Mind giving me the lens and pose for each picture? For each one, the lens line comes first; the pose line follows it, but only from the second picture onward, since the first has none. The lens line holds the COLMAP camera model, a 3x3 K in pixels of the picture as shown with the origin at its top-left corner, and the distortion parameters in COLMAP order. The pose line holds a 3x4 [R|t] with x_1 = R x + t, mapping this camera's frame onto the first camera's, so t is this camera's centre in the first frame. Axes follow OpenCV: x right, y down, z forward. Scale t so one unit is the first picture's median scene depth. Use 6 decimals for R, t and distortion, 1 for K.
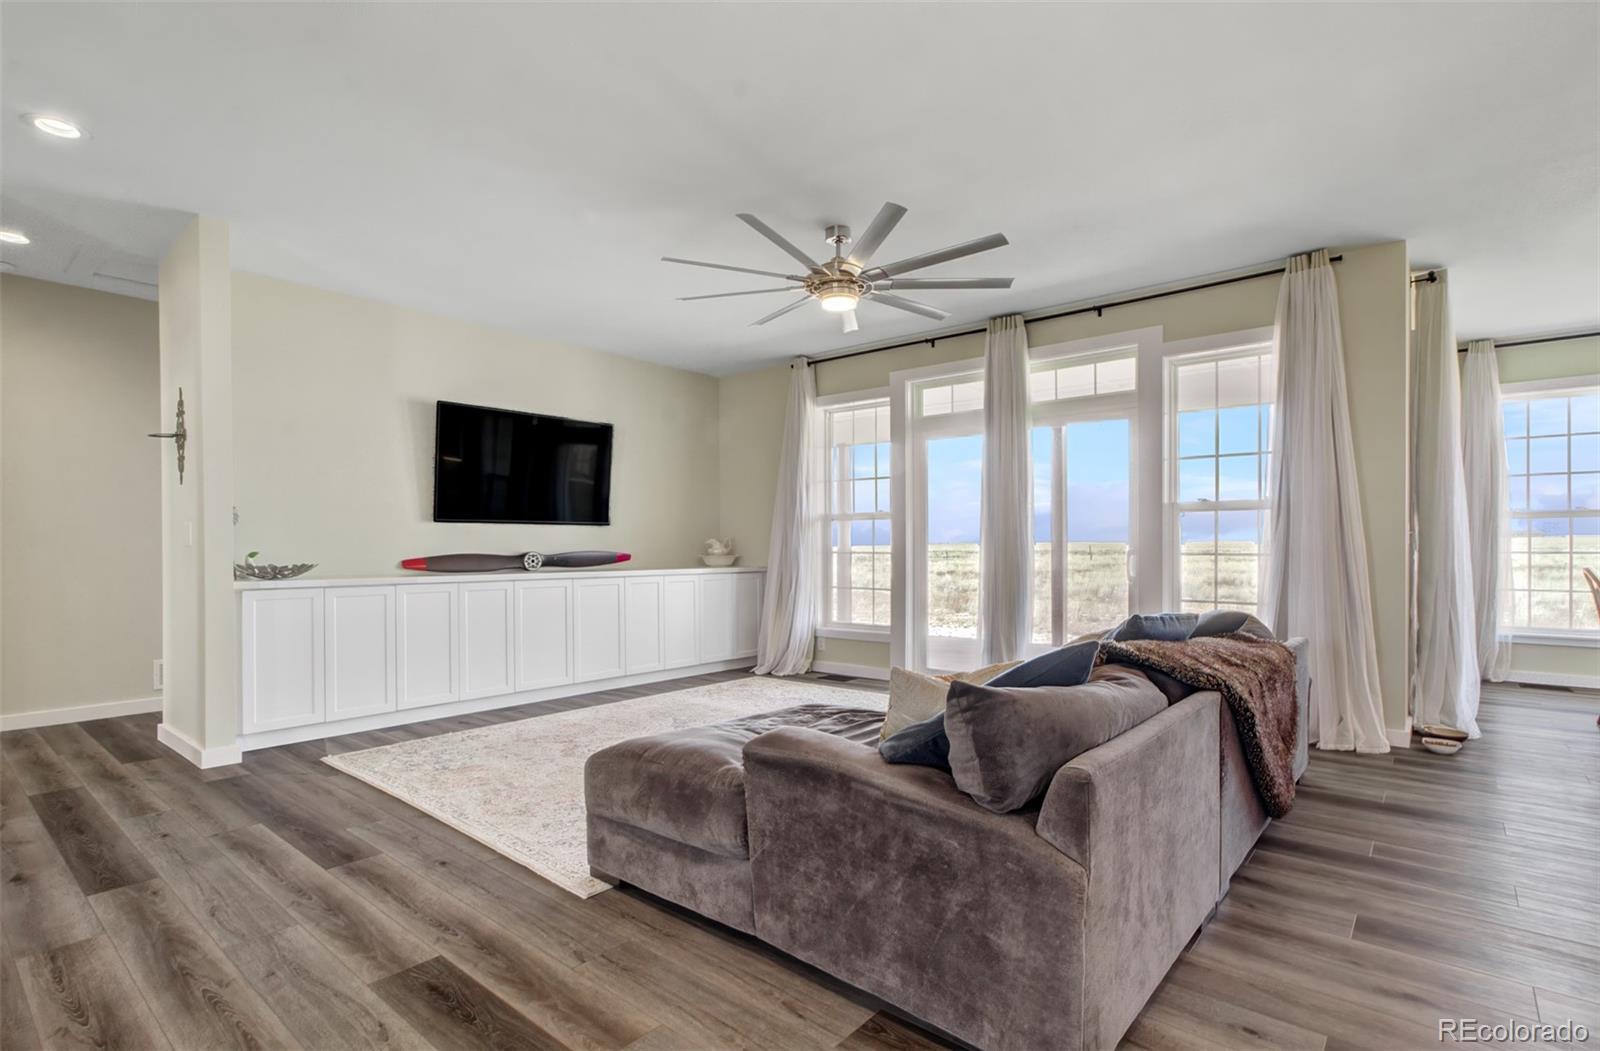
lens RADIAL K [[767.9, 0, 847.8], [0, 767.9, 556.6], [0, 0, 1]] dist [-0.015803, 0.001934]
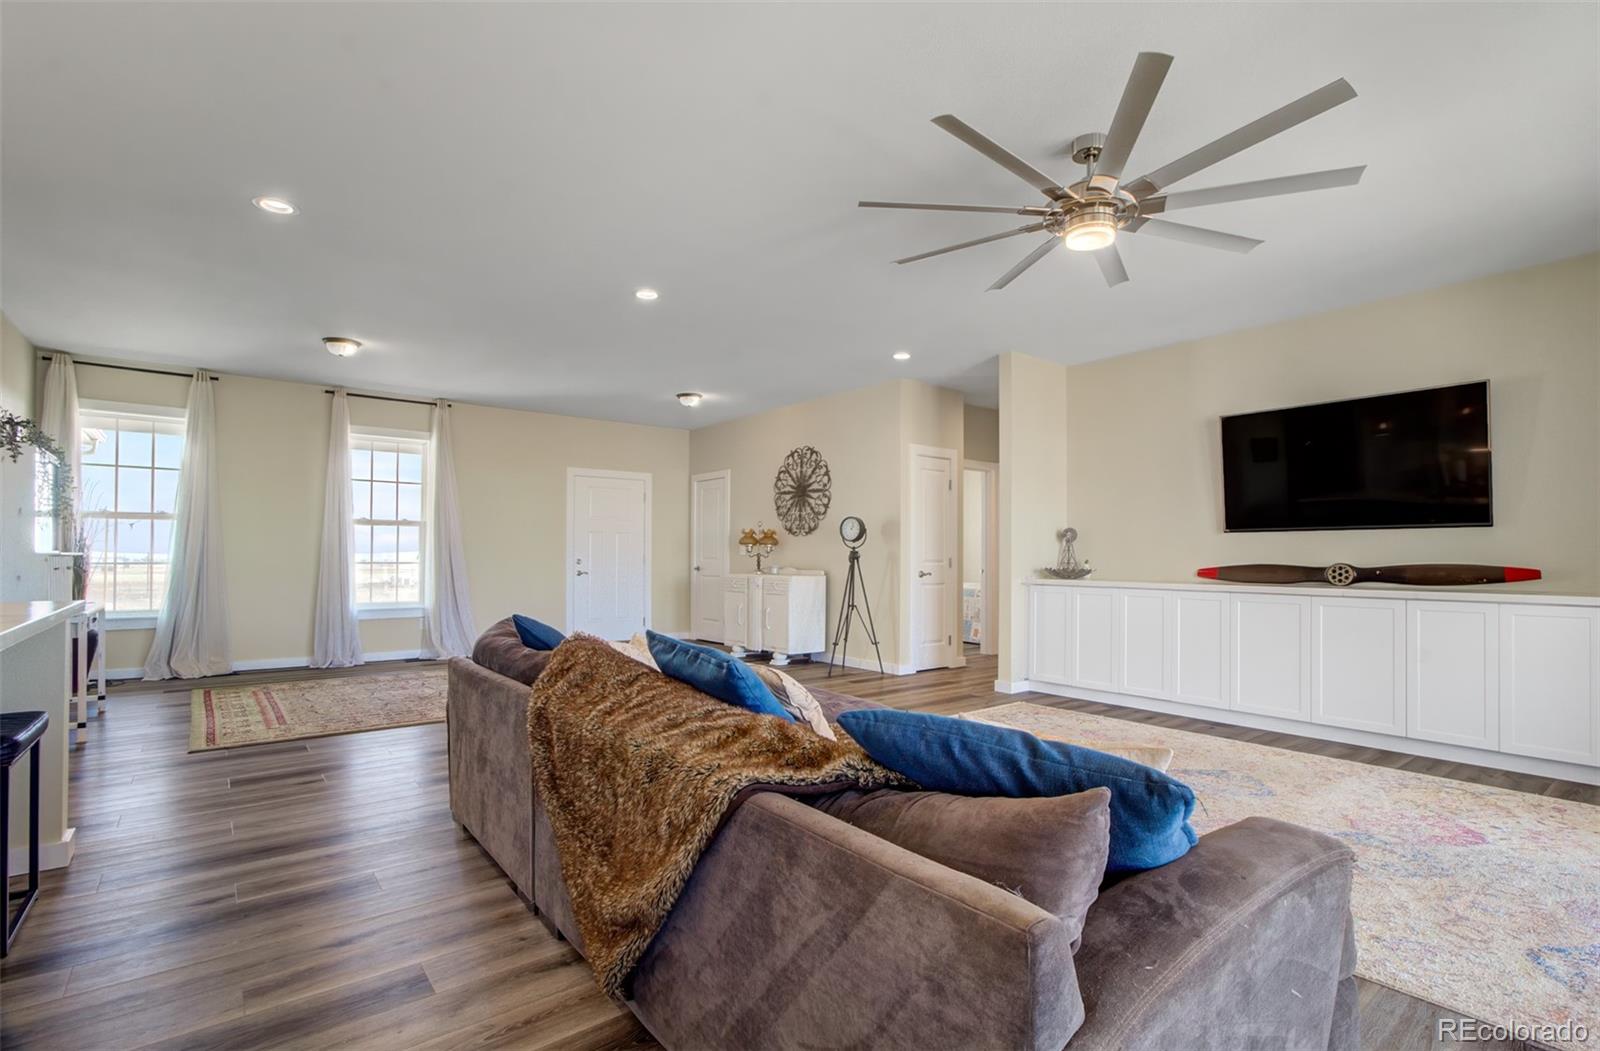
lens RADIAL K [[767.9, 0, 799.6], [0, 767.9, 537.5], [0, 0, 1]] dist [-0.015803, 0.001934]
pose [[-0.230436, -0.019214, -0.972898, 0.609216], [-0.015904, 0.999746, -0.015977, -0.013262], [0.972957, 0.011792, -0.230683, 0.685050]]
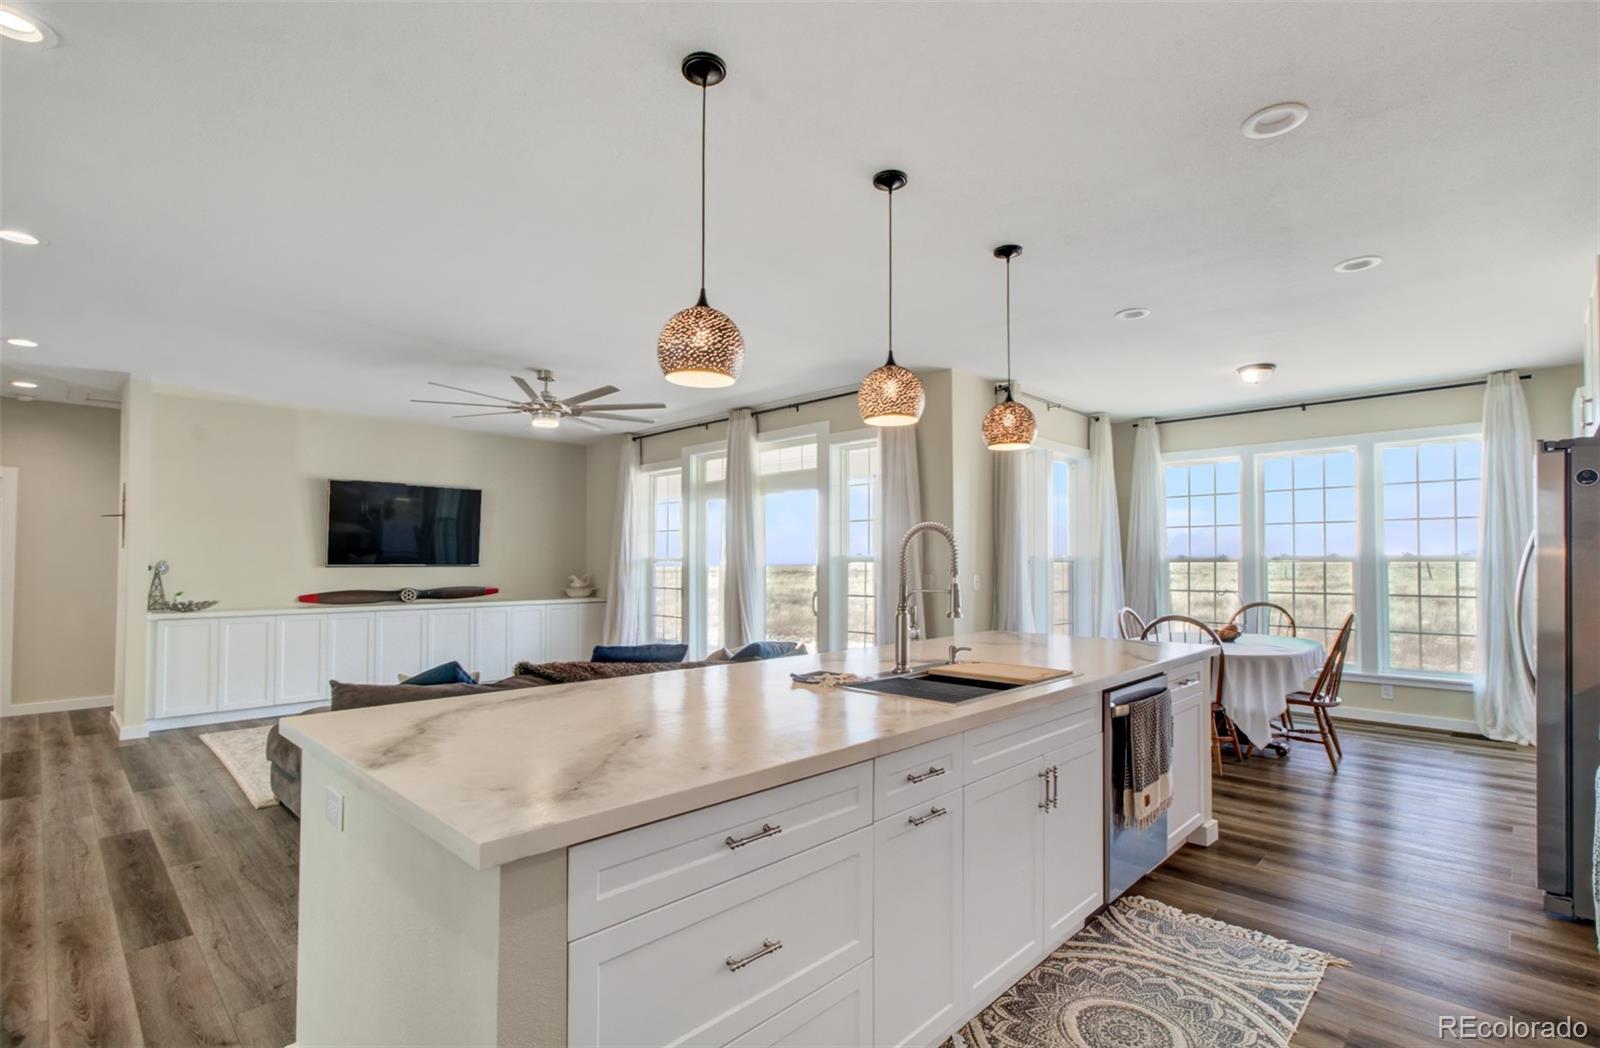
lens RADIAL K [[770.4, 0, 810.7], [0, 770.4, 528.7], [0, 0, 1]] dist [0.020009, -0.001549]
pose [[0.992785, -0.004265, -0.119833, 0.496433], [-0.002720, 0.998309, -0.058067, -0.037133], [0.119878, 0.057974, 0.991094, -0.281225]]
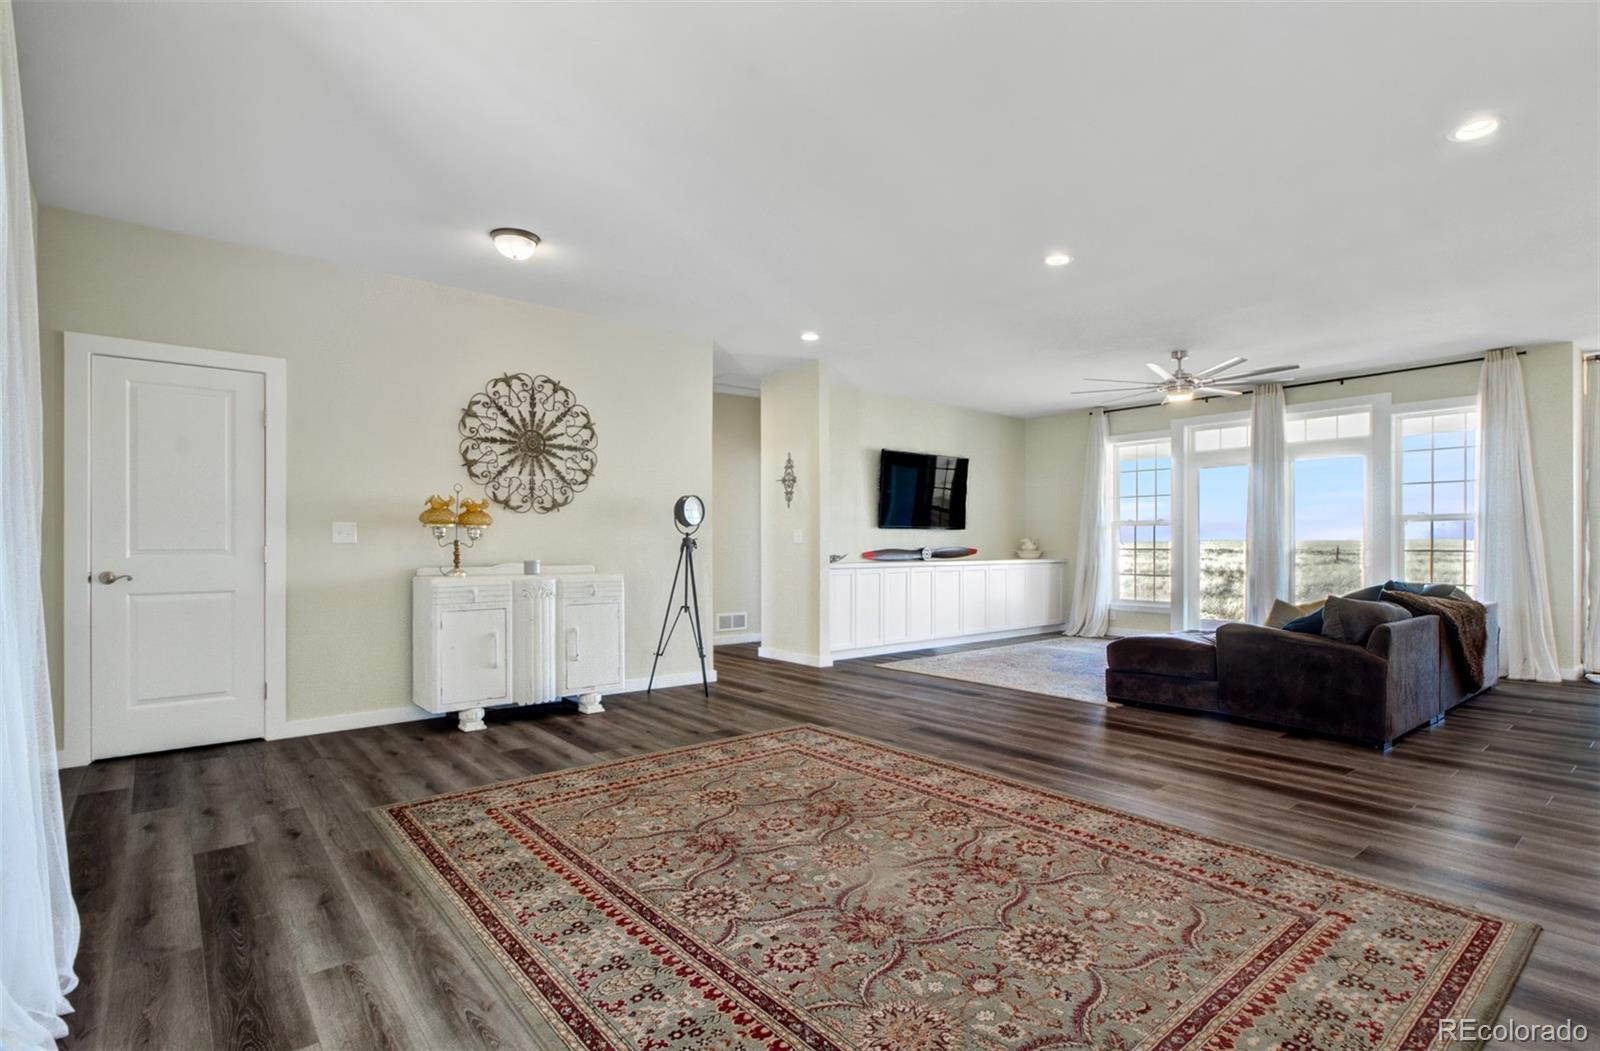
lens RADIAL K [[767.9, 0, 874.8], [0, 767.9, 542.7], [0, 0, 1]] dist [-0.015803, 0.001934]
pose [[0.984367, 0.003571, -0.176091, -0.271638], [-0.006219, 0.999876, -0.014483, 0.007731], [0.176018, 0.015352, 0.984267, -0.539919]]
